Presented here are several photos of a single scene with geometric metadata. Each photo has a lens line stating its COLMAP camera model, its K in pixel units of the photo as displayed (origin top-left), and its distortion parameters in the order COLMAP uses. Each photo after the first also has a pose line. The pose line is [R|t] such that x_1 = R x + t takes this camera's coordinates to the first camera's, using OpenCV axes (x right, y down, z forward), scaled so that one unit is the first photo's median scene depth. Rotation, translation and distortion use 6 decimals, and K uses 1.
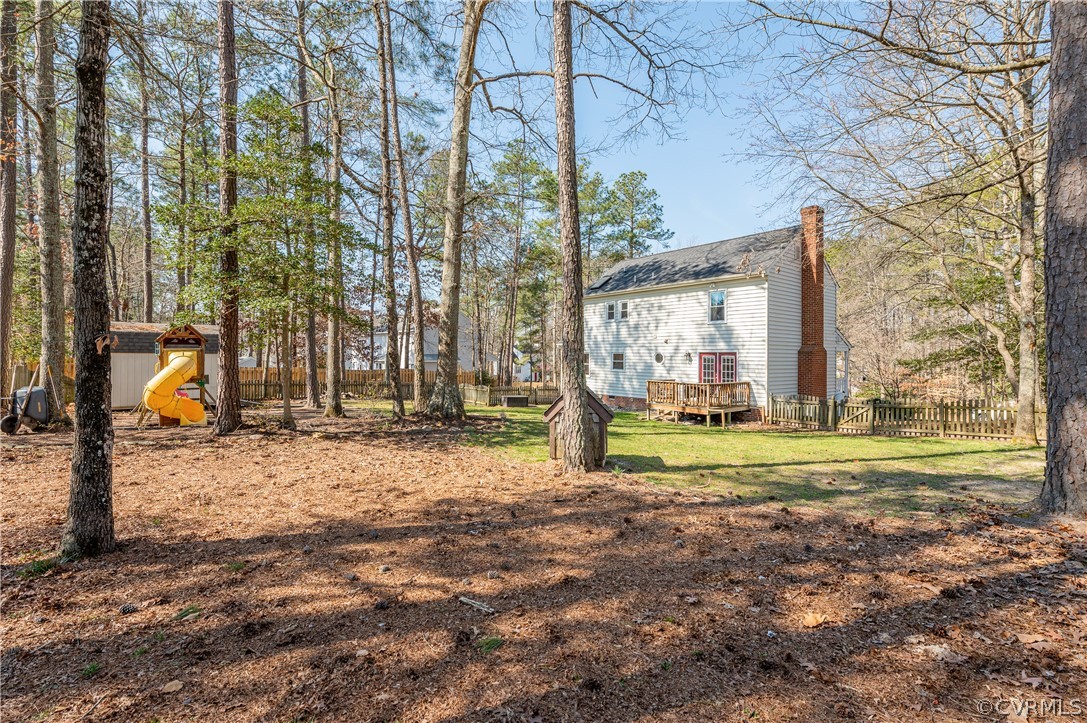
lens RADIAL K [[485.1, 0, 545.8], [0, 485.1, 356.1], [0, 0, 1]] dist [0.006288, -0.002761]
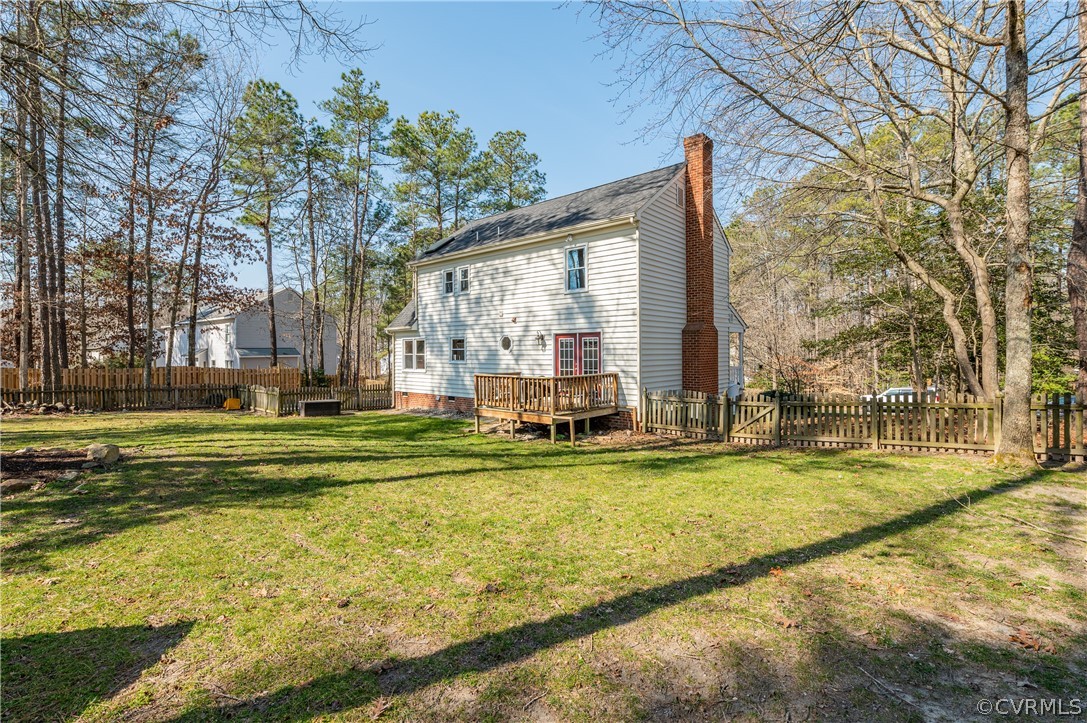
lens RADIAL K [[485.1, 0, 547.0], [0, 485.1, 356.1], [0, 0, 1]] dist [0.006288, -0.002761]
pose [[0.984167, -0.015594, 0.176557, 0.184265], [0.013917, 0.999846, 0.010734, 0.018283], [-0.176697, -0.008107, 0.984232, 0.305513]]
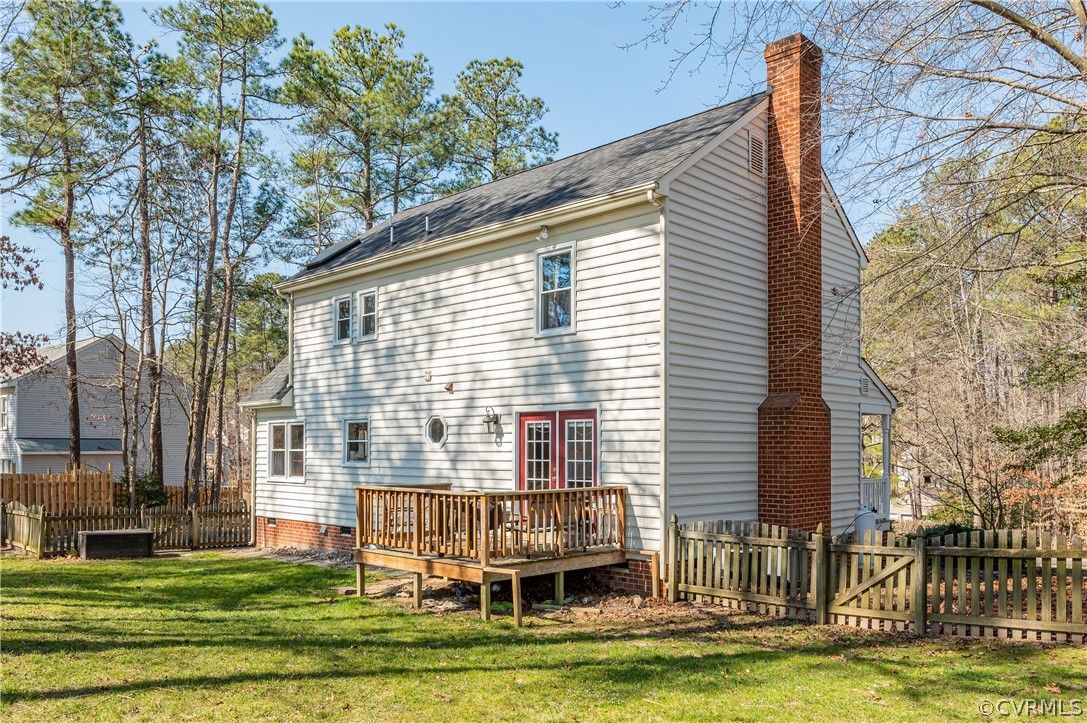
lens RADIAL K [[837.7, 0, 542.1], [0, 837.7, 450.0], [0, 0, 1]] dist [0.012158, -0.008275]
pose [[0.992700, -0.004512, 0.120521, 0.263947], [0.004639, 0.999989, -0.000776, 0.023529], [-0.120516, 0.001330, 0.992710, 0.349898]]
